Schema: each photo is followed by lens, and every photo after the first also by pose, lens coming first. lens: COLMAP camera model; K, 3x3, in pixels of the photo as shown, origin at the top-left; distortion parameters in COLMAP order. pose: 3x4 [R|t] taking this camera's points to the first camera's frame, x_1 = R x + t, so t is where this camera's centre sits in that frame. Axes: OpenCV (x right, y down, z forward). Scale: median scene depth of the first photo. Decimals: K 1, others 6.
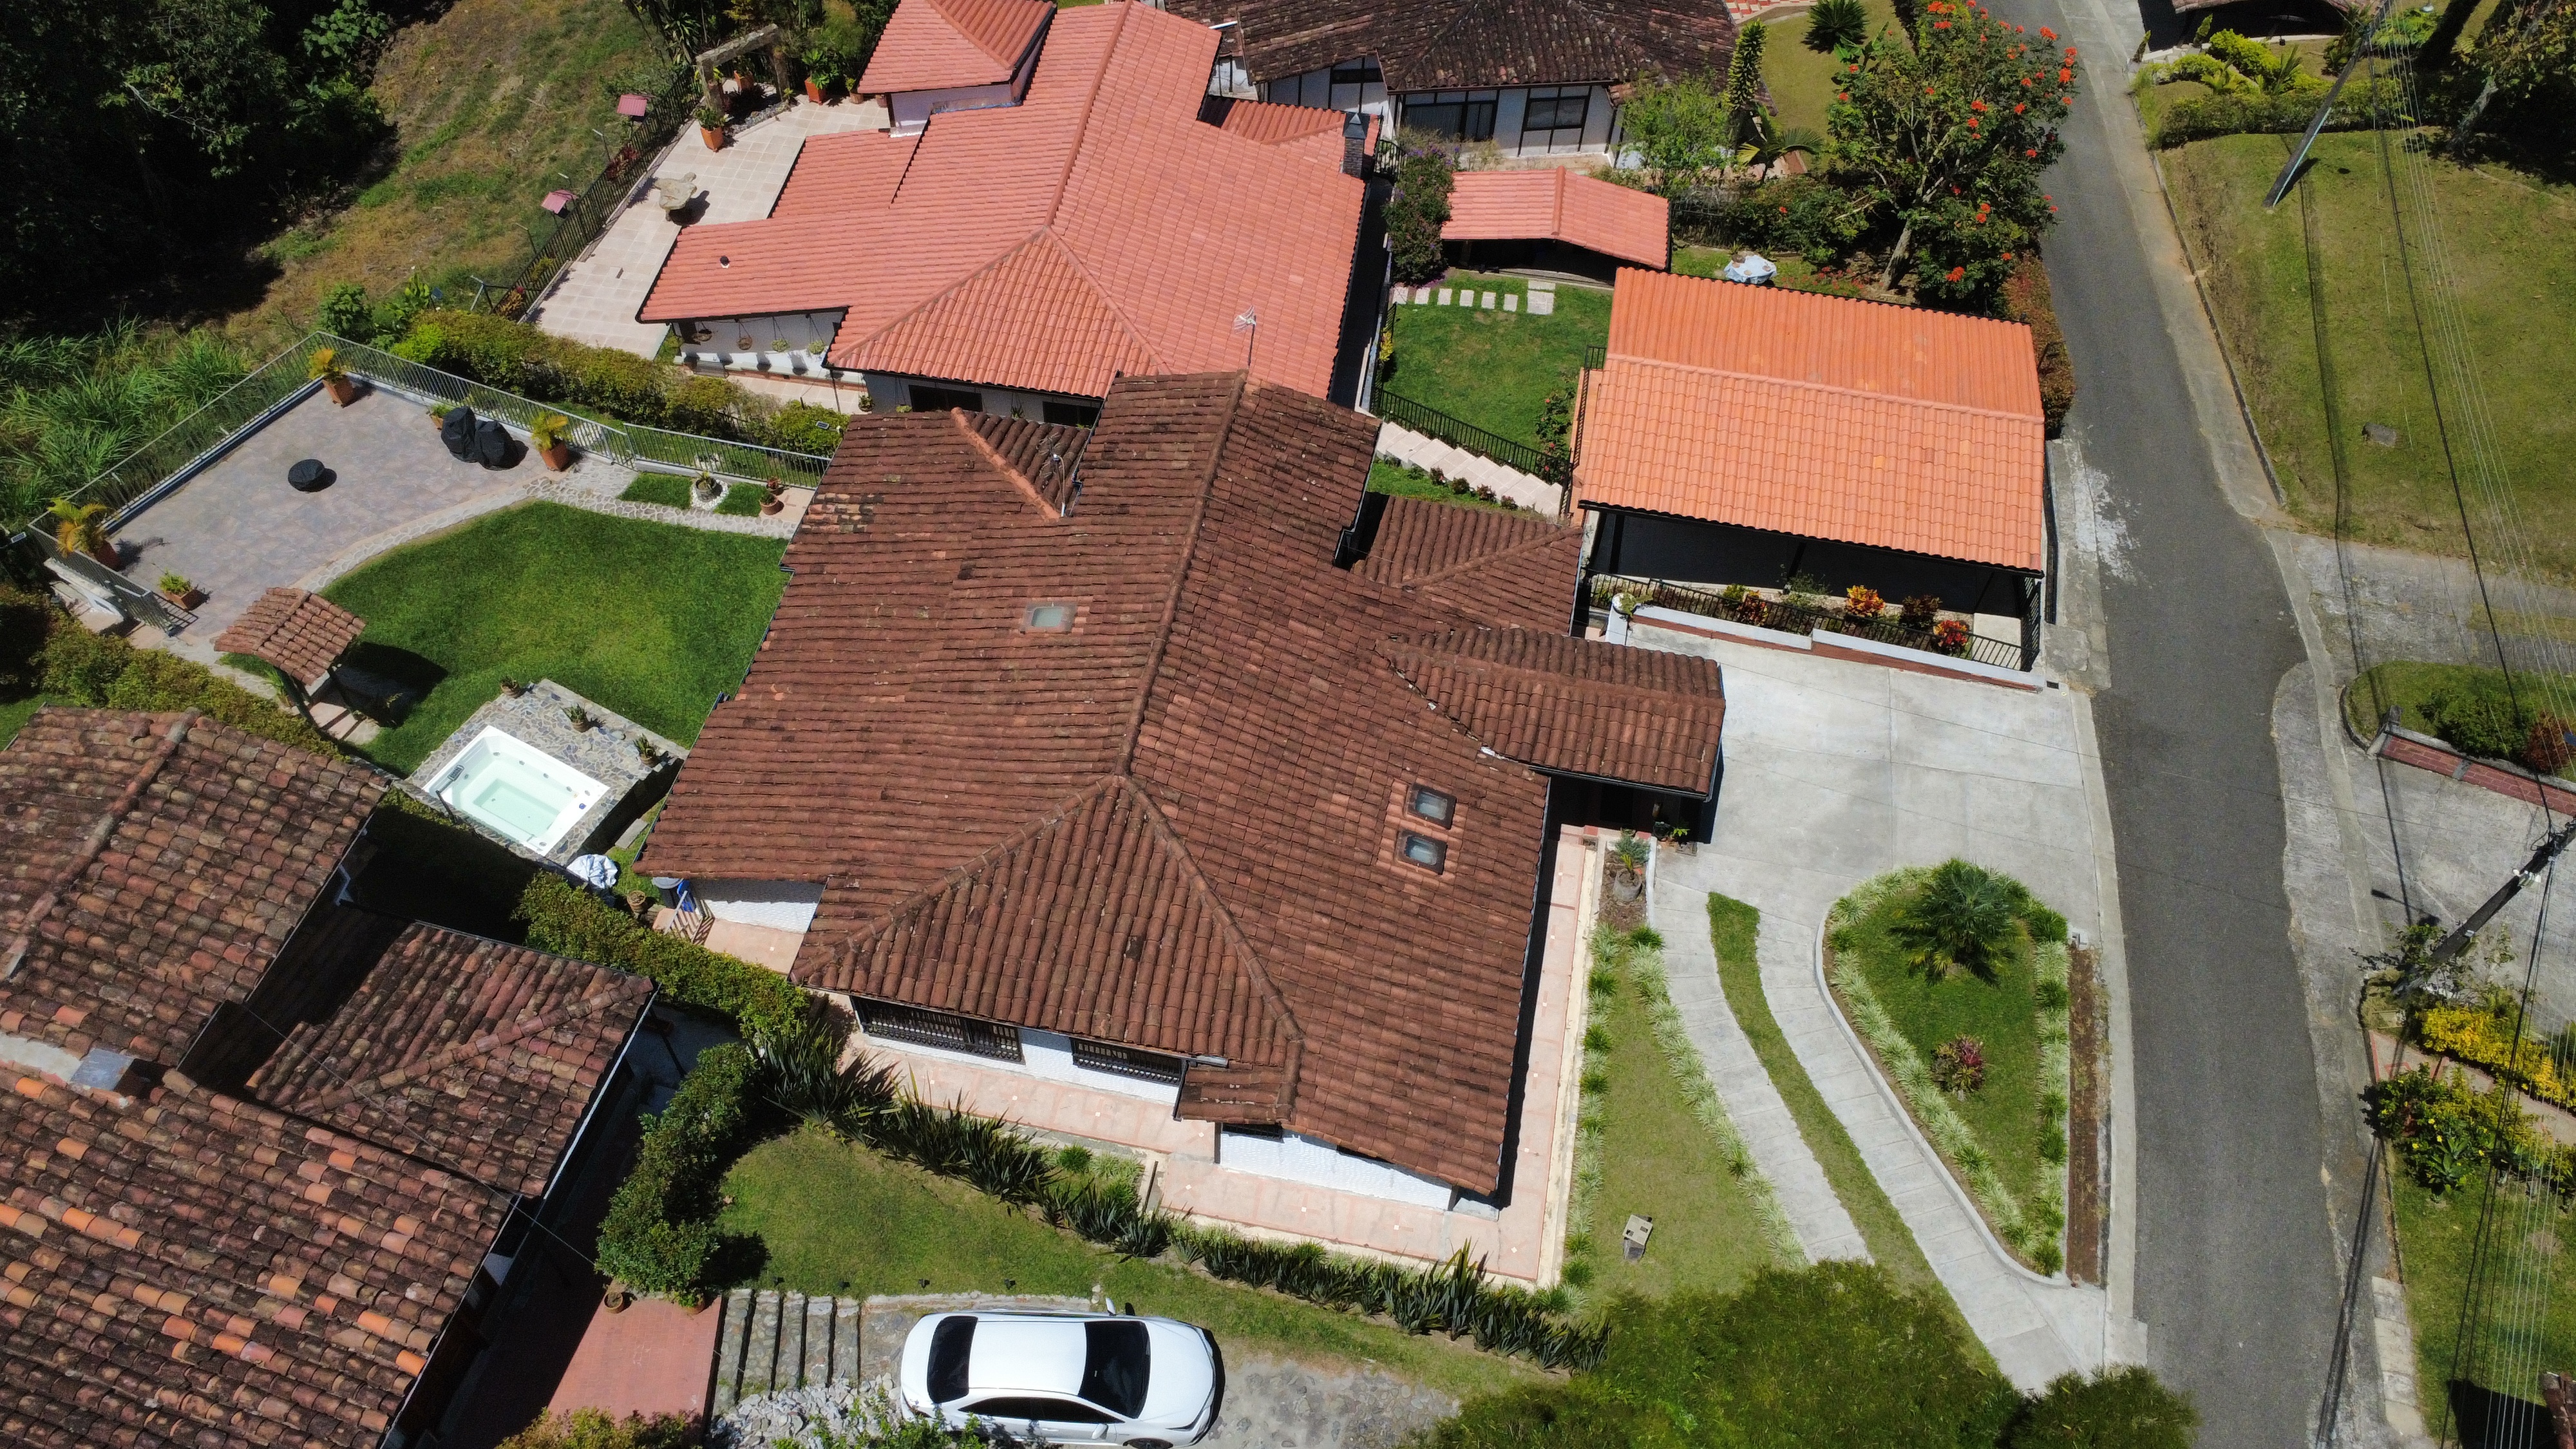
lens RADIAL K [[1867.9, 0, 1289.5], [0, 1867.9, 724.7], [0, 0, 1]] dist [0.001977, 0.005904]
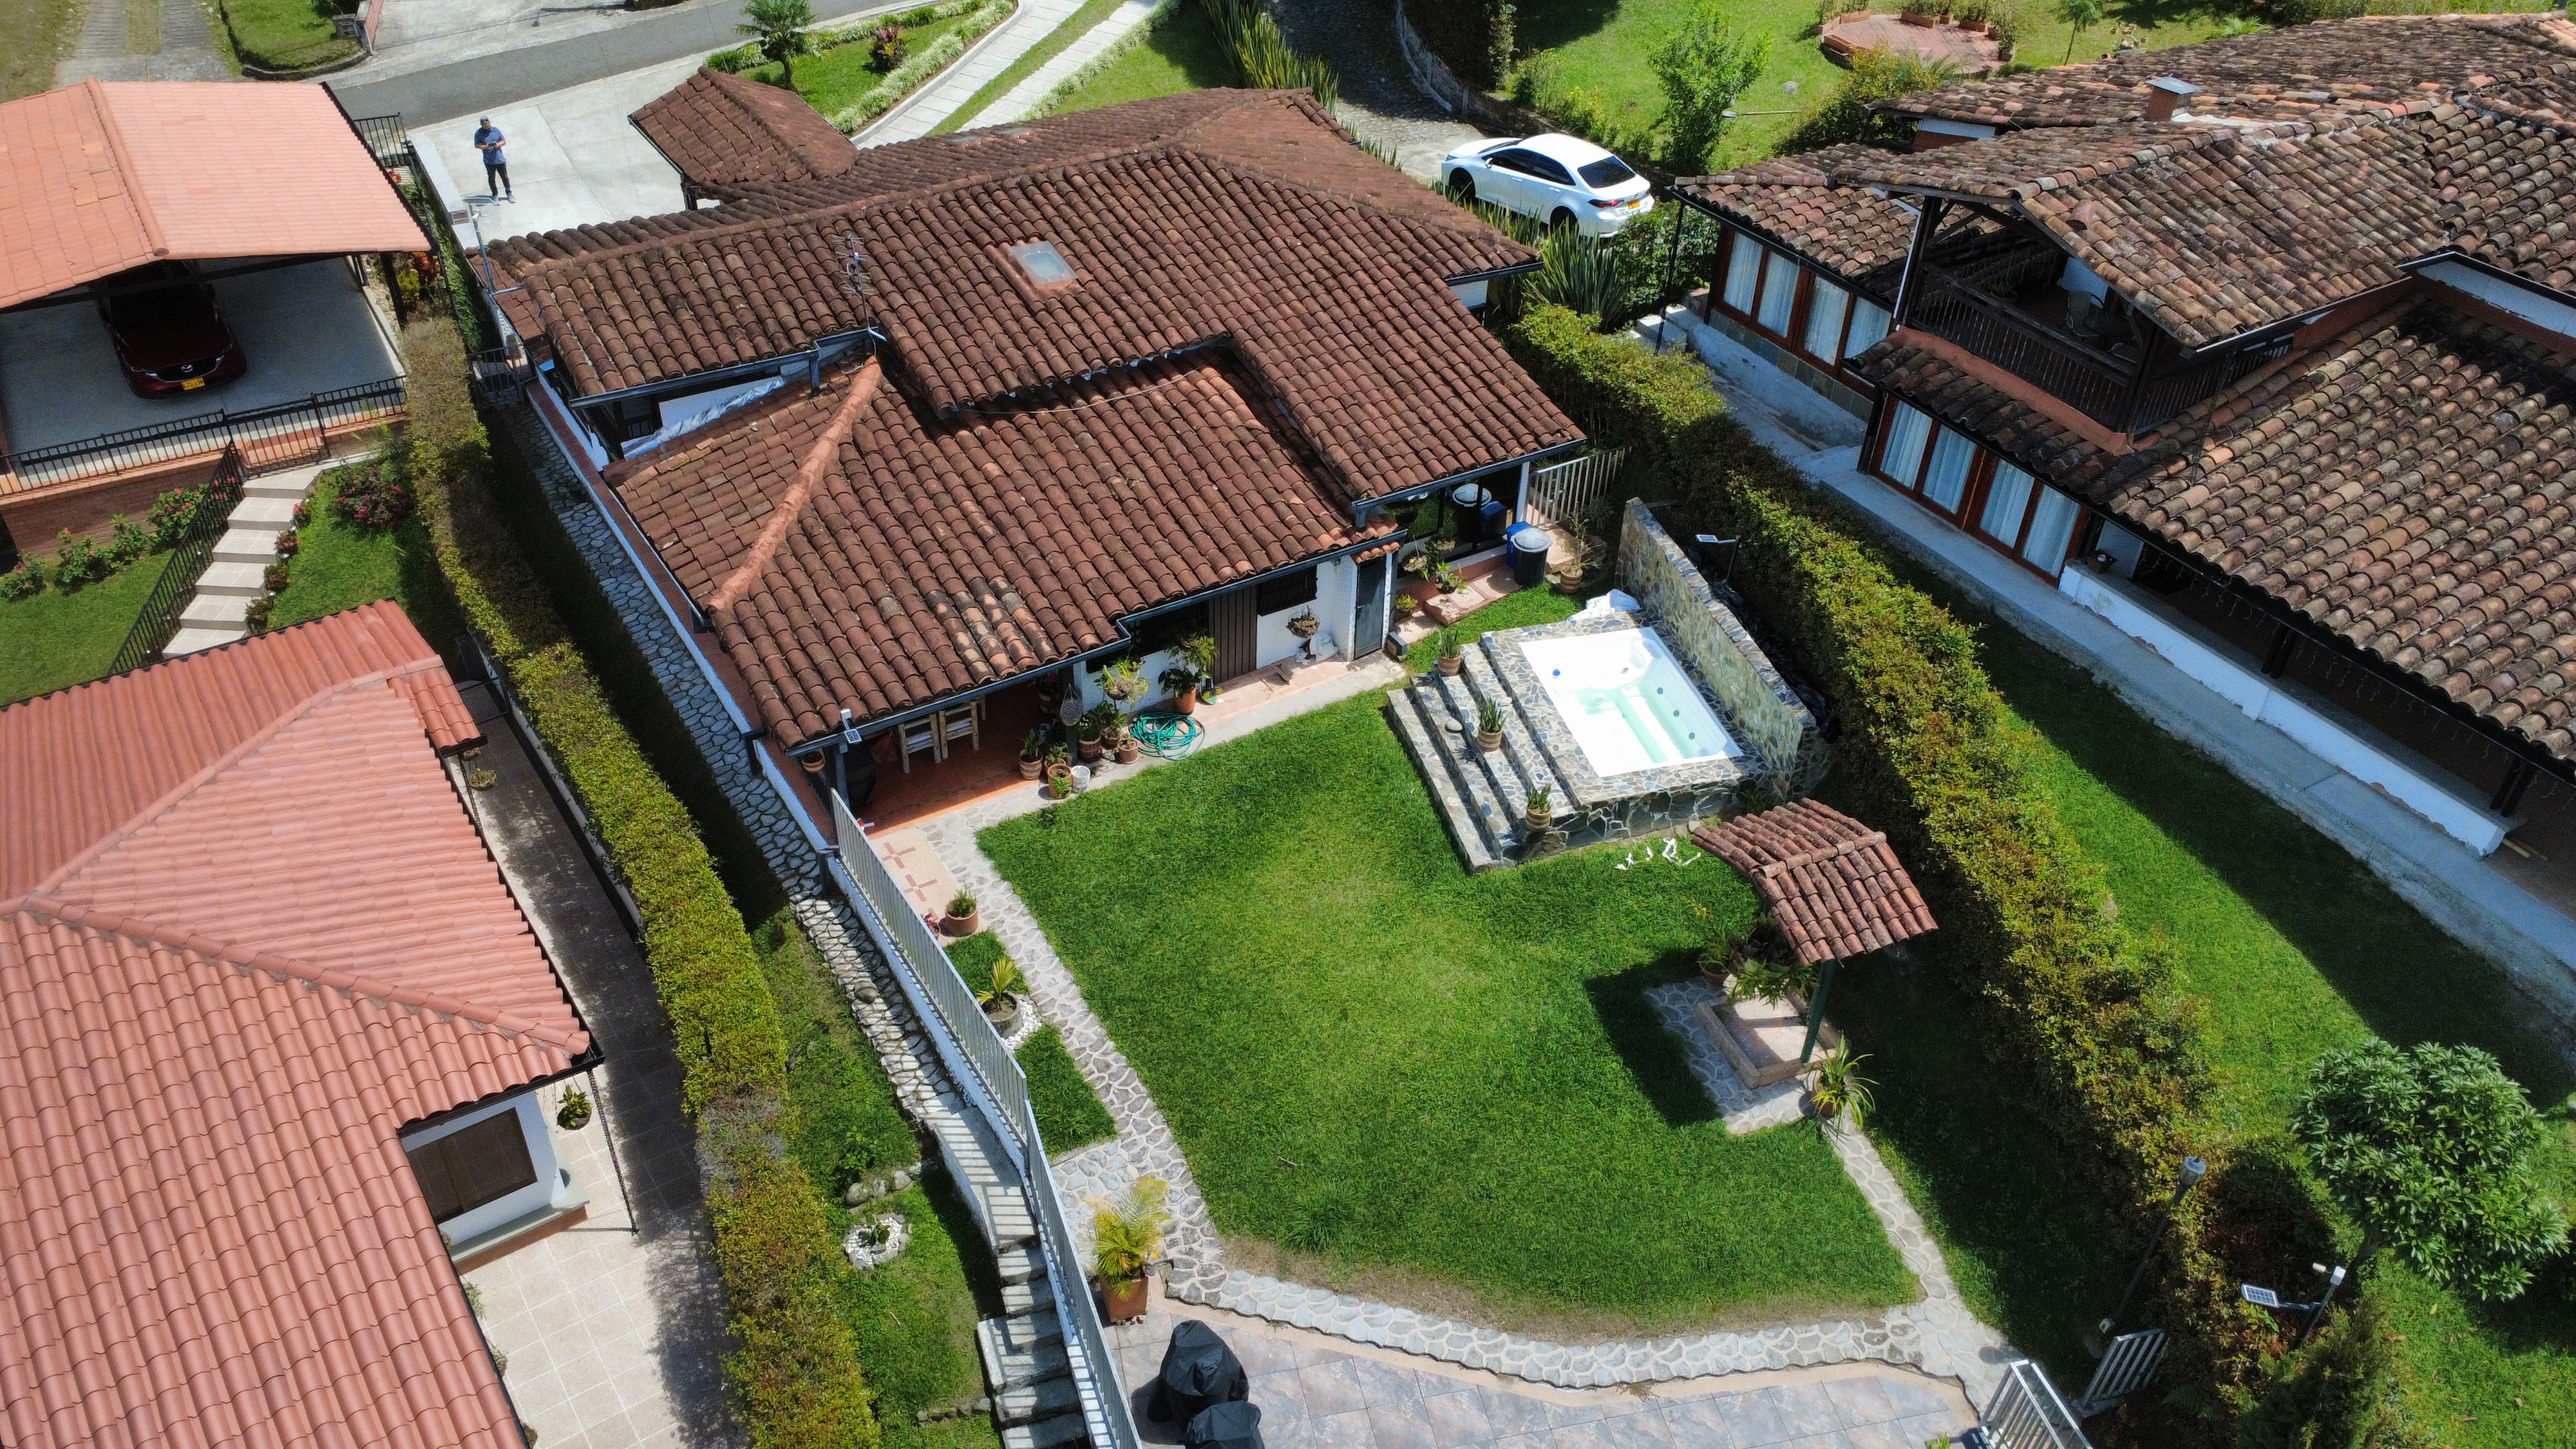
lens RADIAL K [[1867.9, 0, 1289.5], [0, 1867.9, 724.7], [0, 0, 1]] dist [0.001977, 0.005904]
pose [[-0.682468, -0.486381, 0.545592, -0.702191], [0.540424, 0.166794, 0.824695, -0.601458], [-0.492118, 0.857679, 0.149020, 0.938909]]
